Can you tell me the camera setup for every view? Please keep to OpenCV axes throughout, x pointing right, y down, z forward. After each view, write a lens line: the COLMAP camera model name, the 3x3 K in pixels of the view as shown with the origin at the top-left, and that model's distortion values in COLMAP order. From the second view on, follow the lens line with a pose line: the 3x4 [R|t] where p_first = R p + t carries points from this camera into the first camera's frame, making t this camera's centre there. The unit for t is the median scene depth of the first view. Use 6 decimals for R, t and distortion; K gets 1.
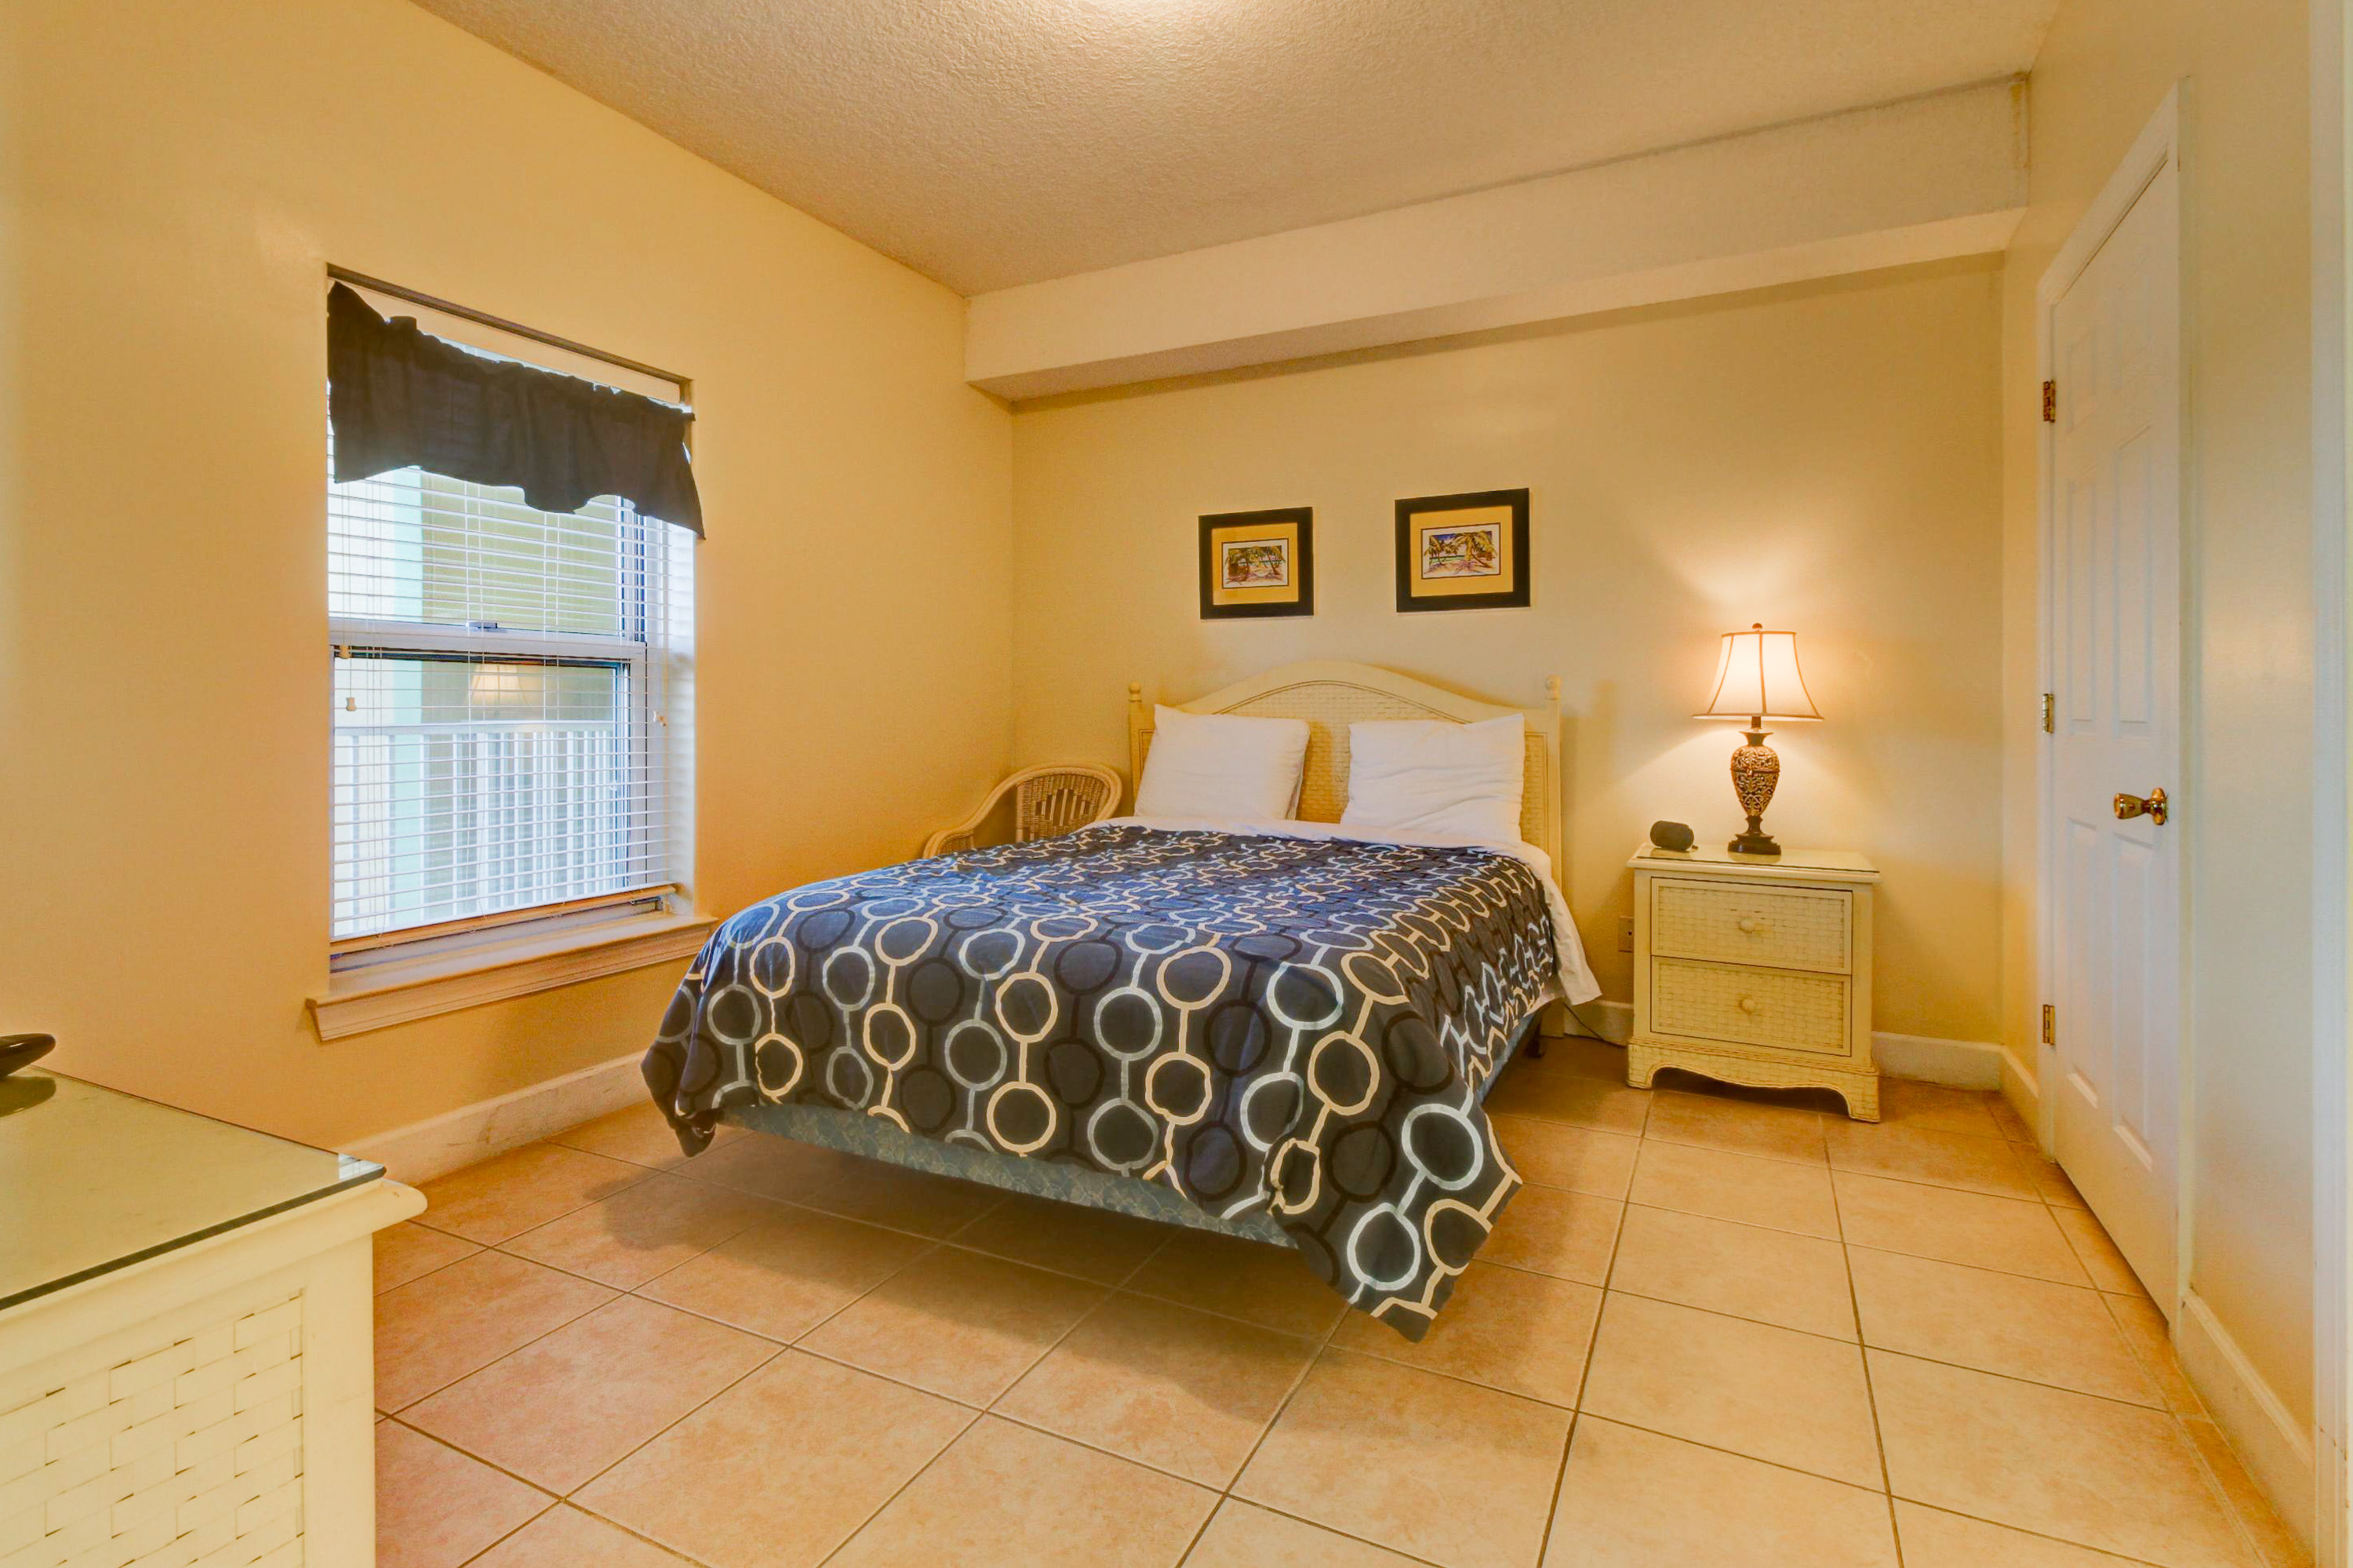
lens RADIAL K [[1127.5, 0, 1126.6], [0, 1127.5, 738.5], [0, 0, 1]] dist [0.002325, 0.000145]
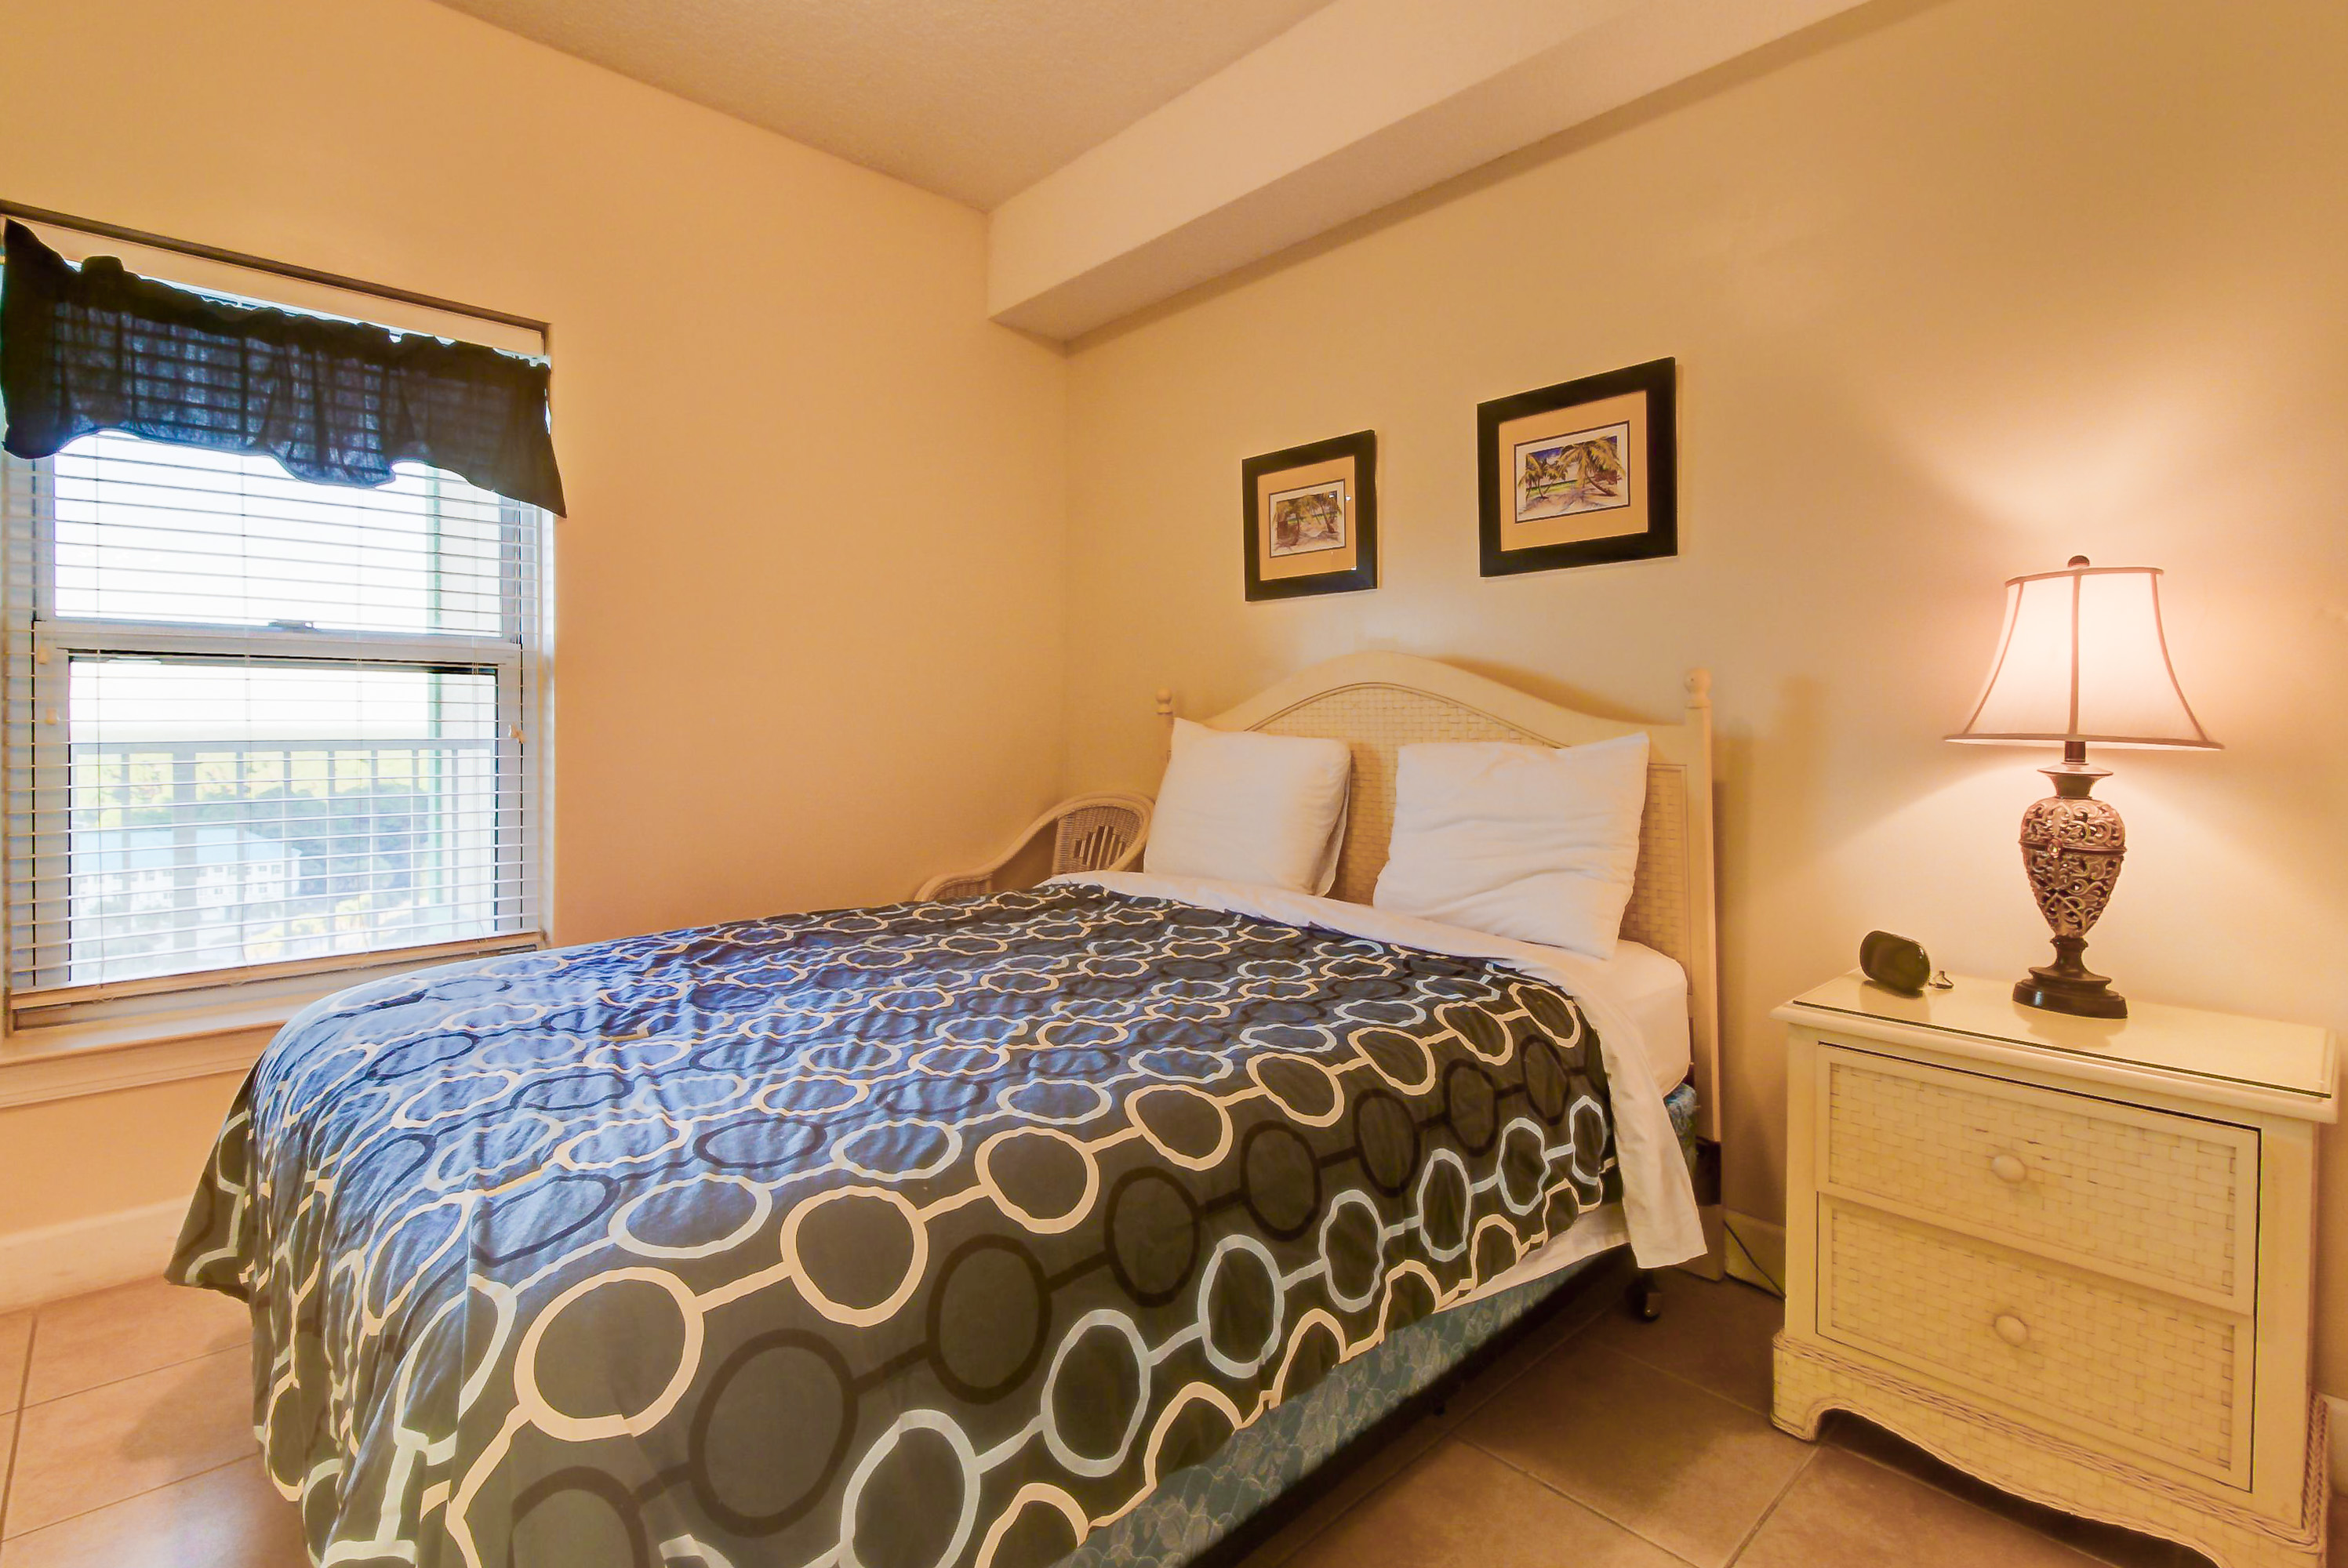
lens RADIAL K [[1099.0, 0, 1193.9], [0, 1099.0, 758.5], [0, 0, 1]] dist [0.001124, -0.001027]
pose [[0.949062, 0.011532, -0.314877, 0.299479], [-0.010002, 0.999929, 0.006475, -0.009395], [0.314929, -0.002995, 0.949110, 0.360715]]
